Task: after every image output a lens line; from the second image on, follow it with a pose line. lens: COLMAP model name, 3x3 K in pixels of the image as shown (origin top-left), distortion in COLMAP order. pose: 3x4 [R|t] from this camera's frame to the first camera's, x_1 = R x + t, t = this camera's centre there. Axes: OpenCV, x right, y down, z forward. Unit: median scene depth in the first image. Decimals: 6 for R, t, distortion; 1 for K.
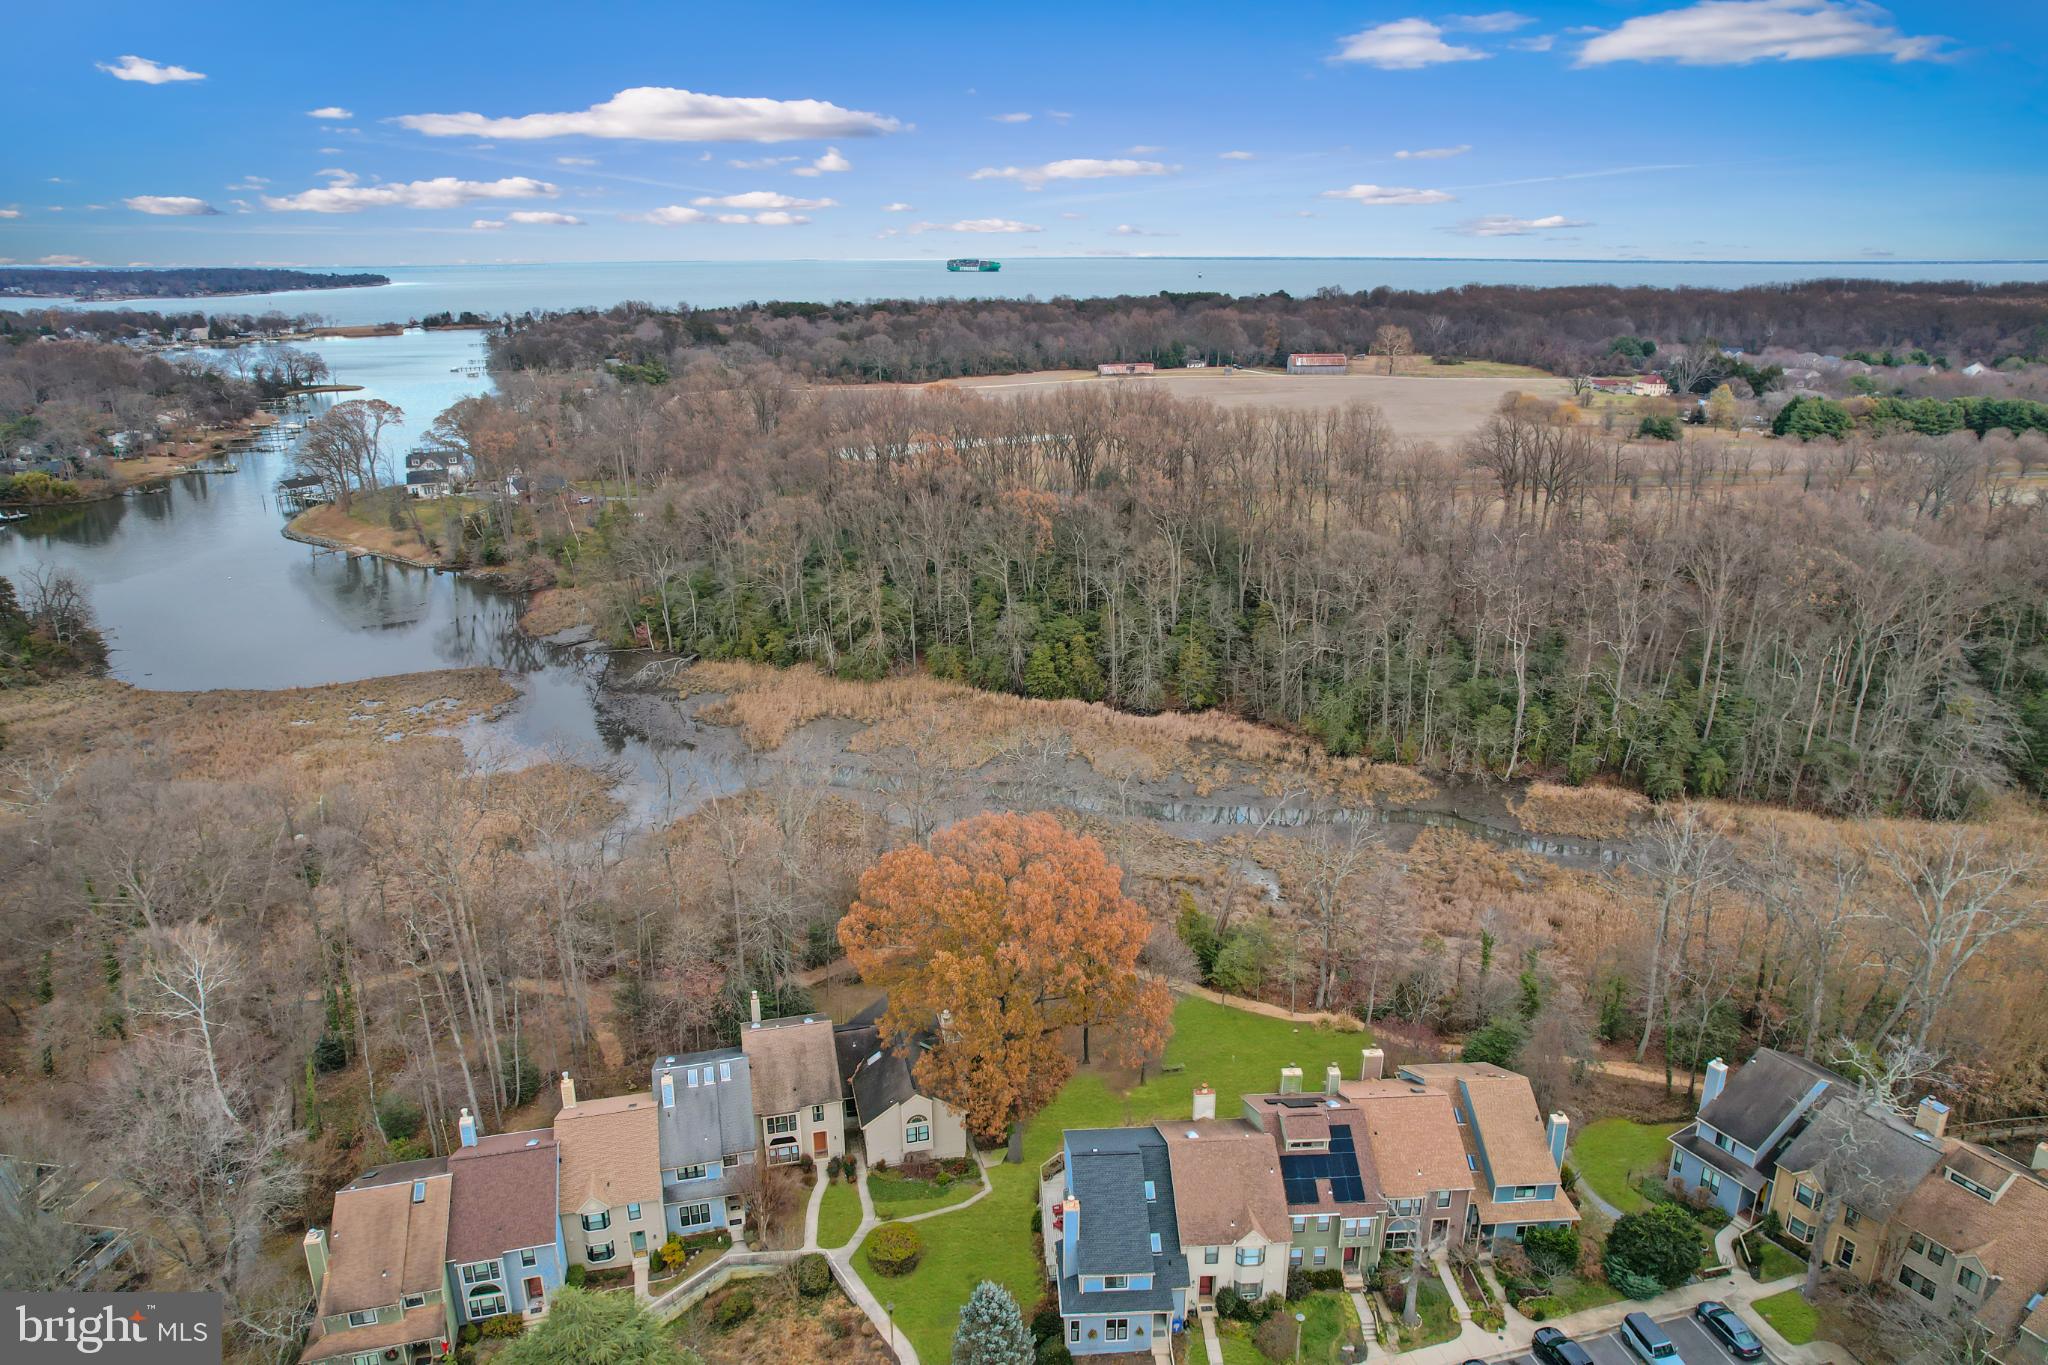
lens RADIAL K [[1315.4, 0, 1024.0], [0, 1315.4, 682.5], [0, 0, 1]] dist [-0.102892, 0.108123]
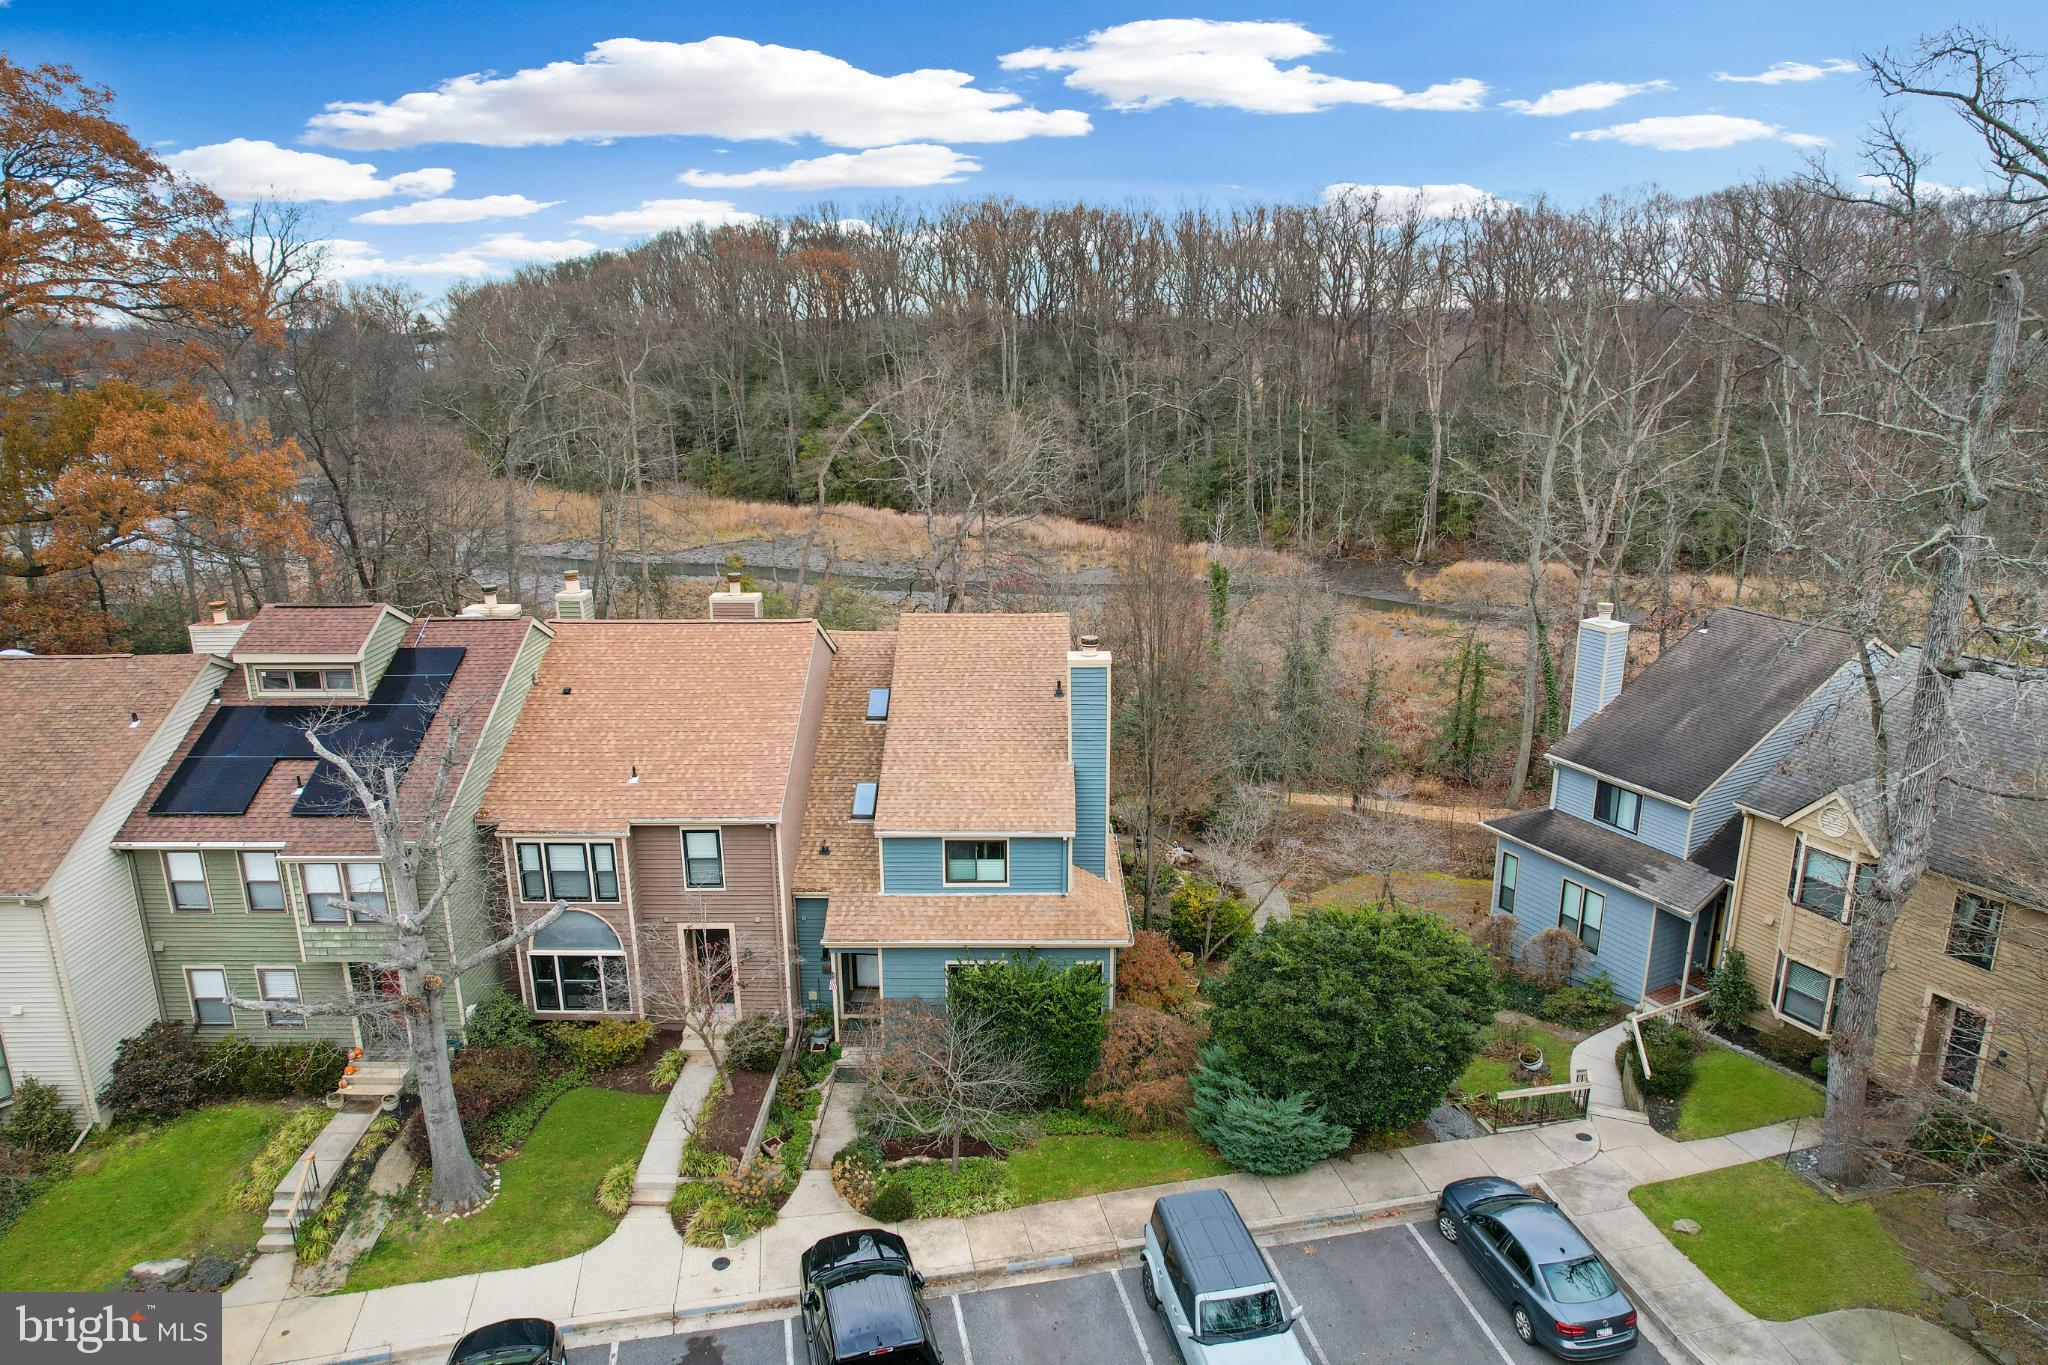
lens RADIAL K [[1313.5, 0, 1024.0], [0, 1313.5, 682.5], [0, 0, 1]] dist [-0.072712, 0.065901]
pose [[0.998636, 0.013244, -0.050505, 0.421178], [-0.015935, 0.998453, -0.053261, 0.368457], [0.049722, 0.053993, 0.997303, 0.659802]]
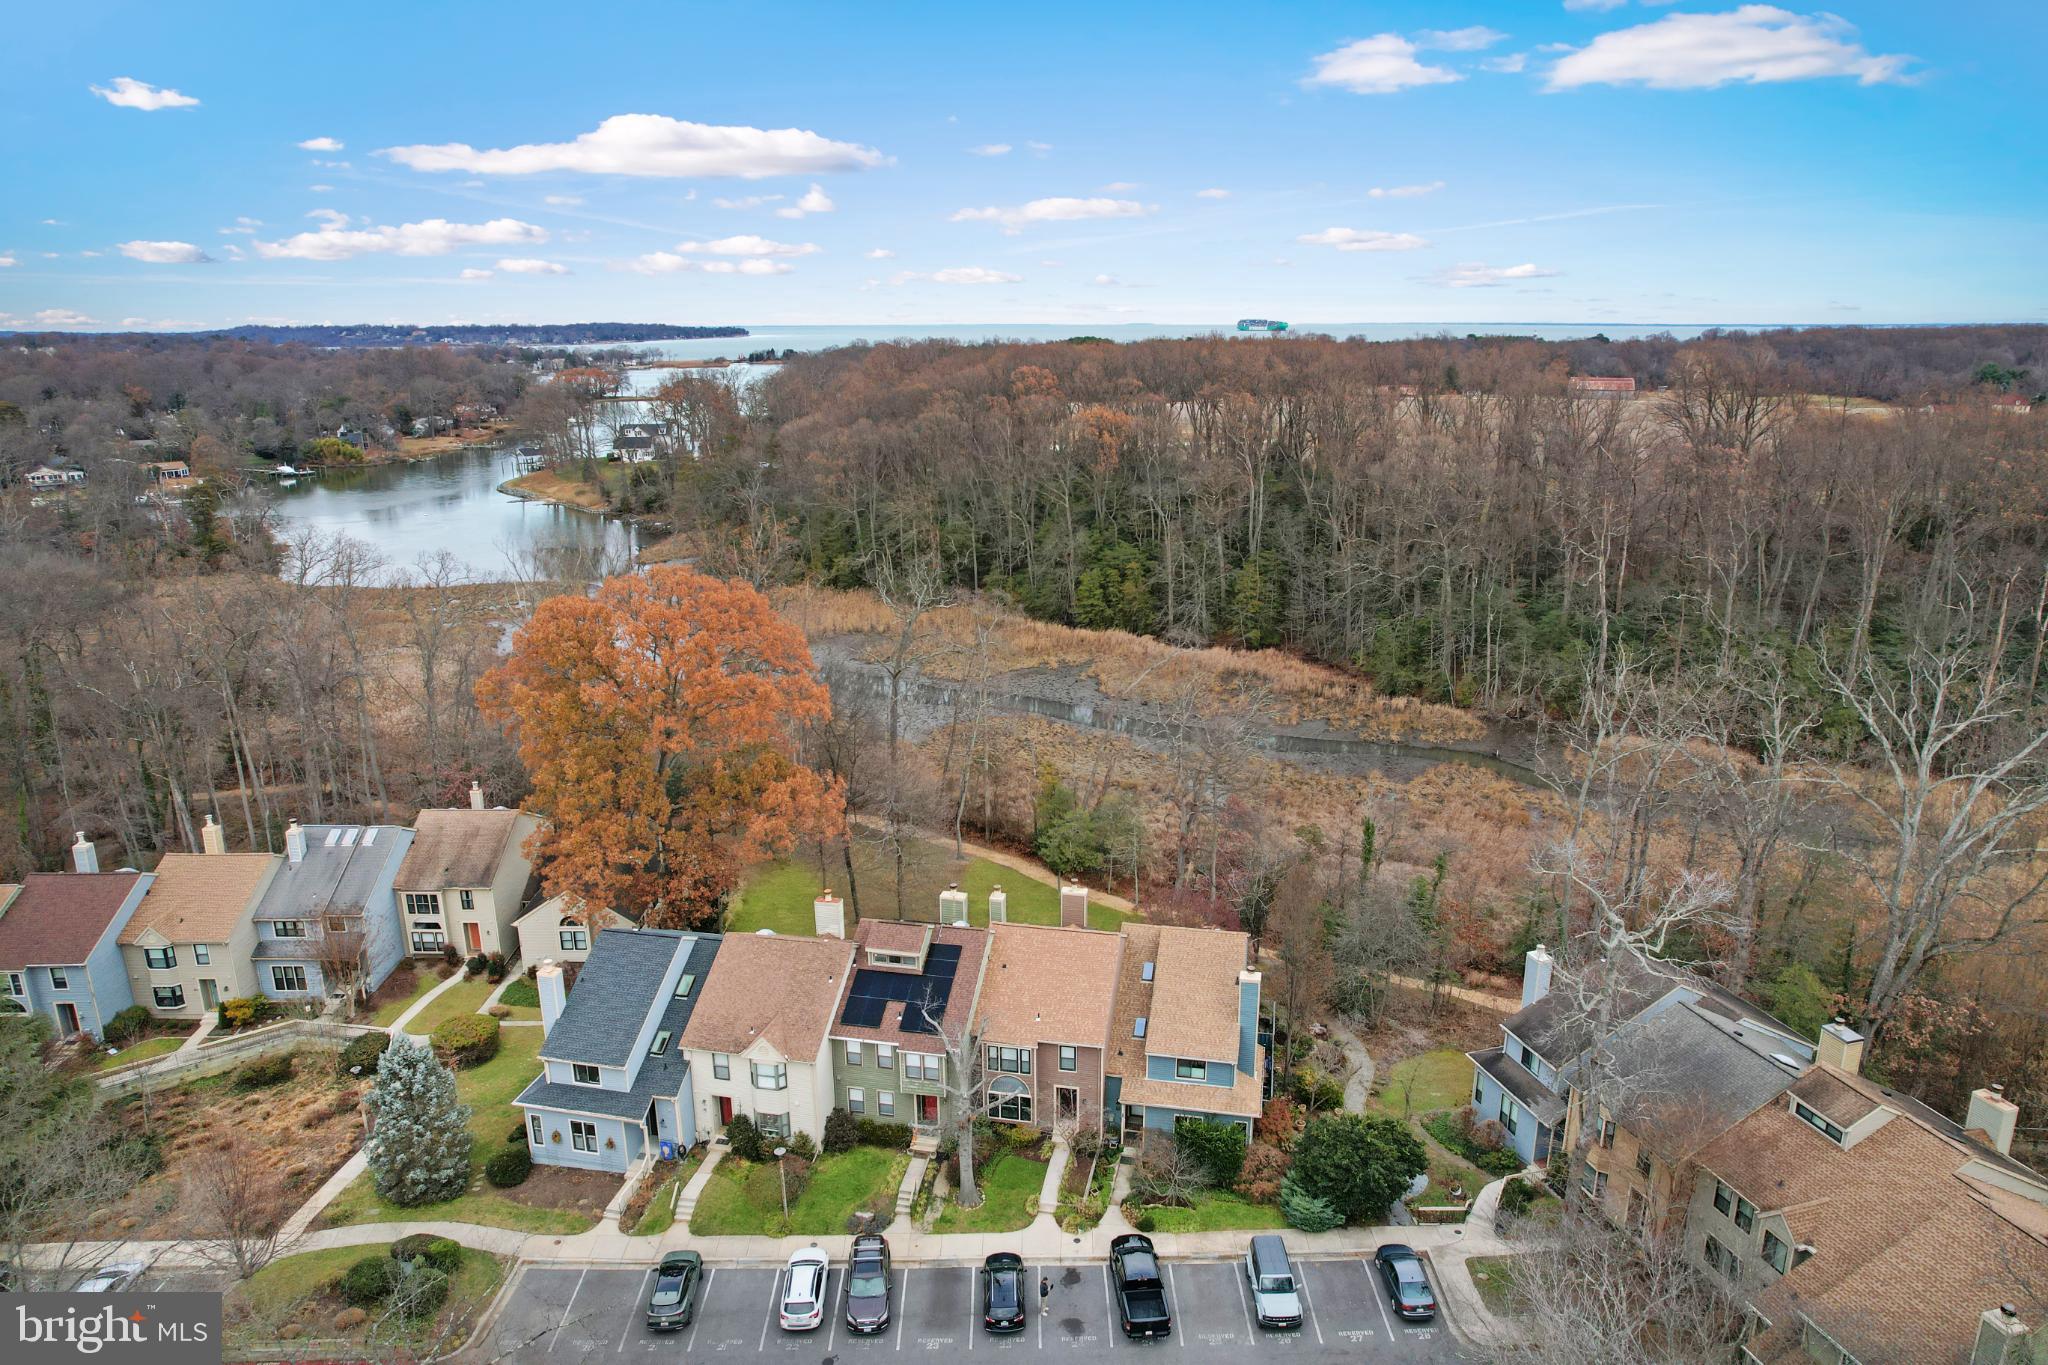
lens RADIAL K [[1313.5, 0, 1024.0], [0, 1313.5, 682.5], [0, 0, 1]] dist [-0.072712, 0.065901]
pose [[0.969948, 0.065073, -0.234448, 0.459120], [-0.075795, 0.996436, -0.037006, 0.213197], [0.231204, 0.053664, 0.971424, 0.252351]]
